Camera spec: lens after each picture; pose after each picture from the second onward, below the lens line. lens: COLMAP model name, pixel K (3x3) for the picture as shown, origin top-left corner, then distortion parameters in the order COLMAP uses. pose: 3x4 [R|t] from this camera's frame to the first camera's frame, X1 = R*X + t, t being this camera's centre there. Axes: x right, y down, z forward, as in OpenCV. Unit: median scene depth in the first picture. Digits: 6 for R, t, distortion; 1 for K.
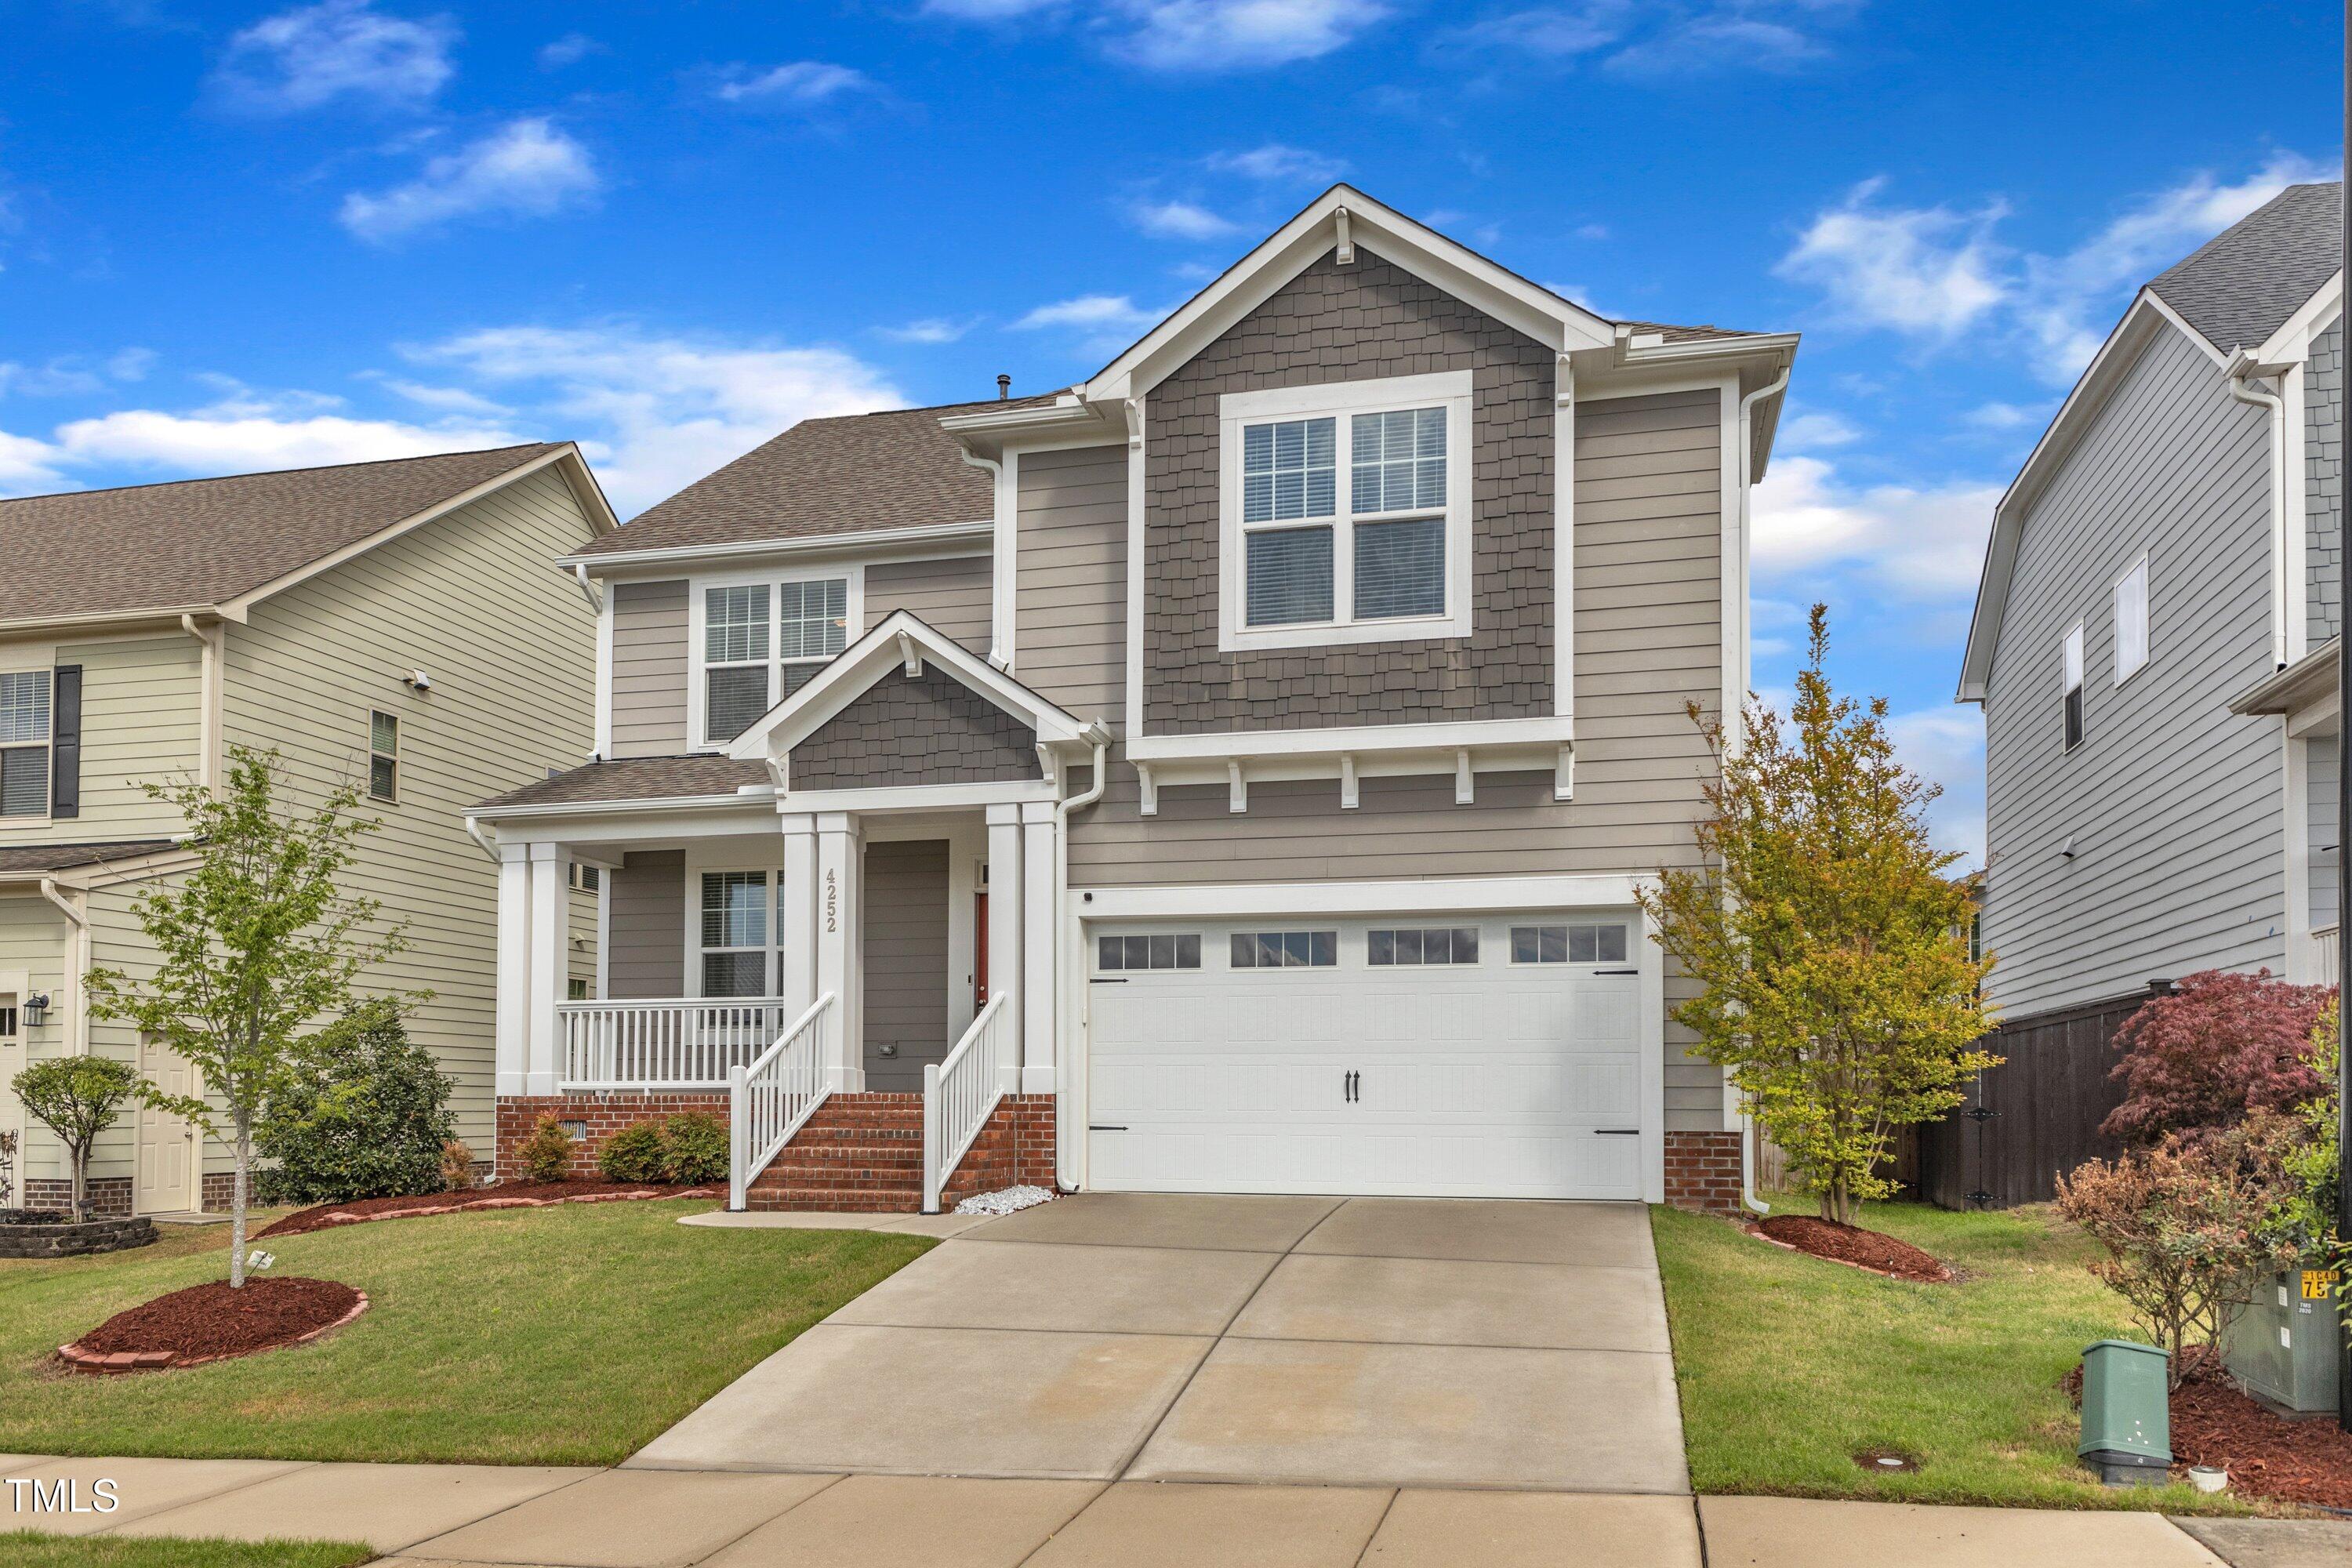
lens RADIAL K [[1643.1, 0, 1176.8], [0, 1643.1, 752.0], [0, 0, 1]] dist [0.031224, -0.025558]
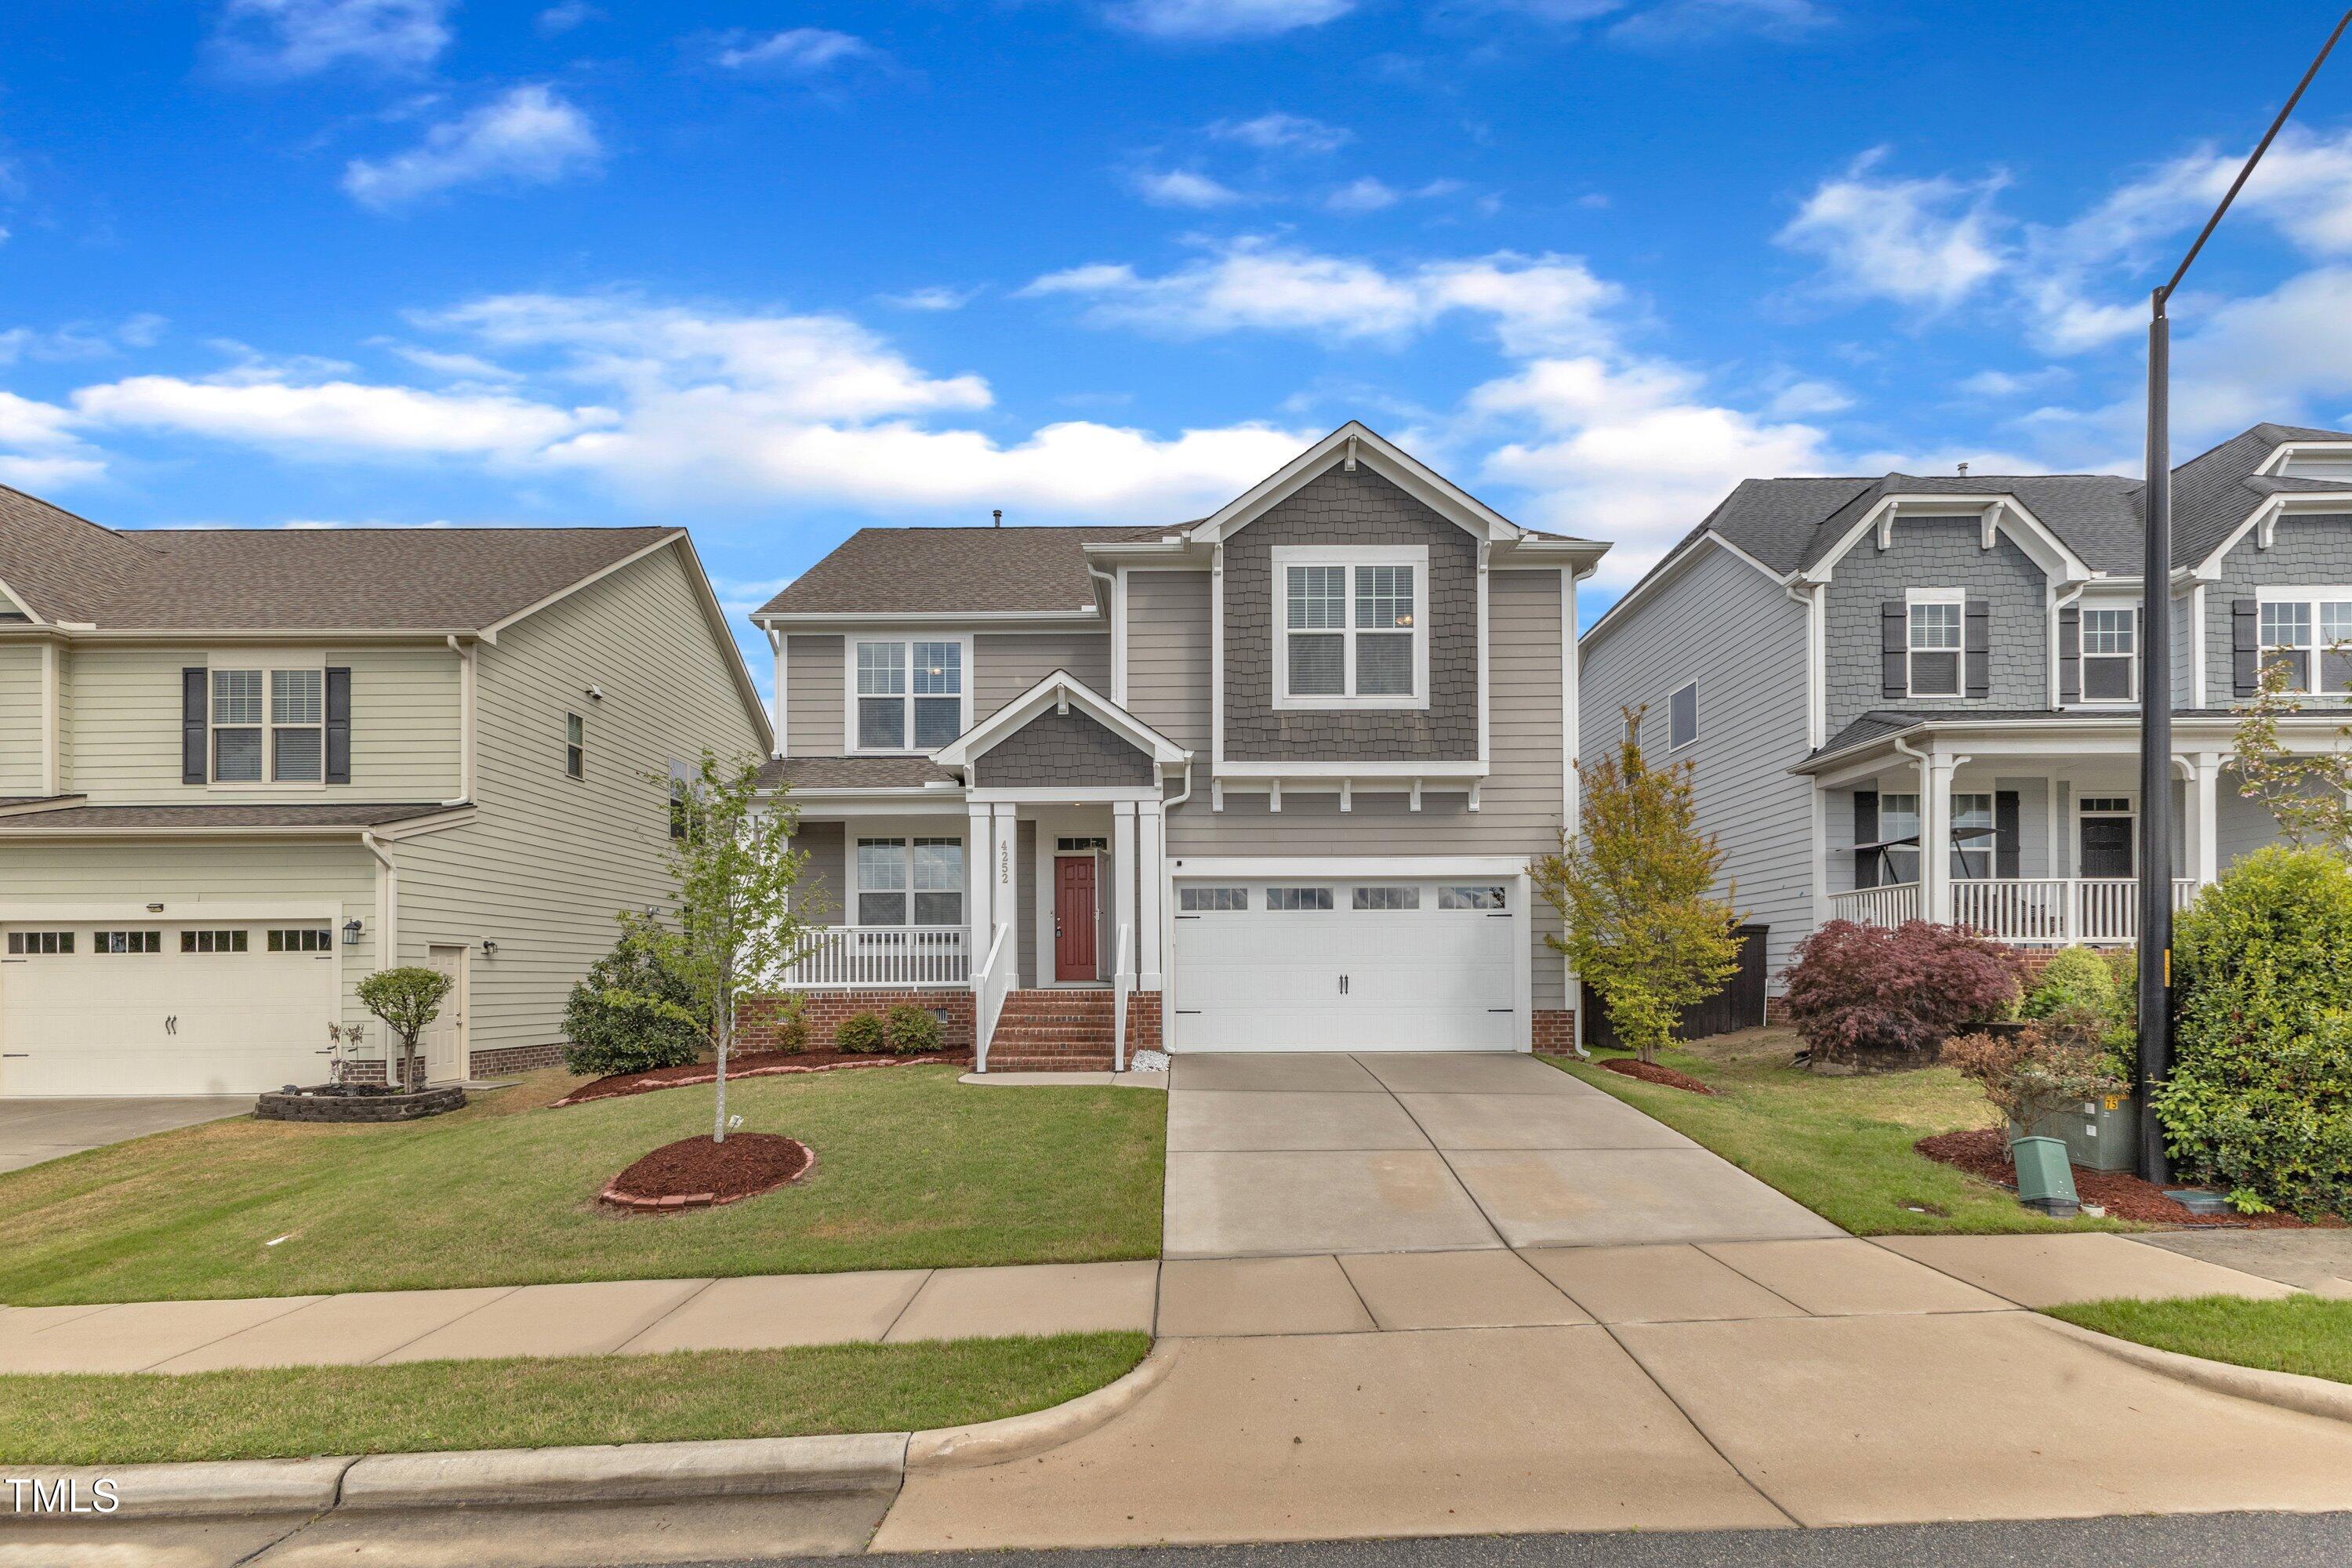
lens RADIAL K [[1032.5, 0, 1186.9], [0, 1032.5, 778.9], [0, 0, 1]] dist [0.012339, 0.000085]
pose [[0.971539, 0.038667, 0.233702, -0.279539], [-0.042588, 0.999024, 0.011753, -0.002877], [-0.233019, -0.021371, 0.972237, 0.056453]]
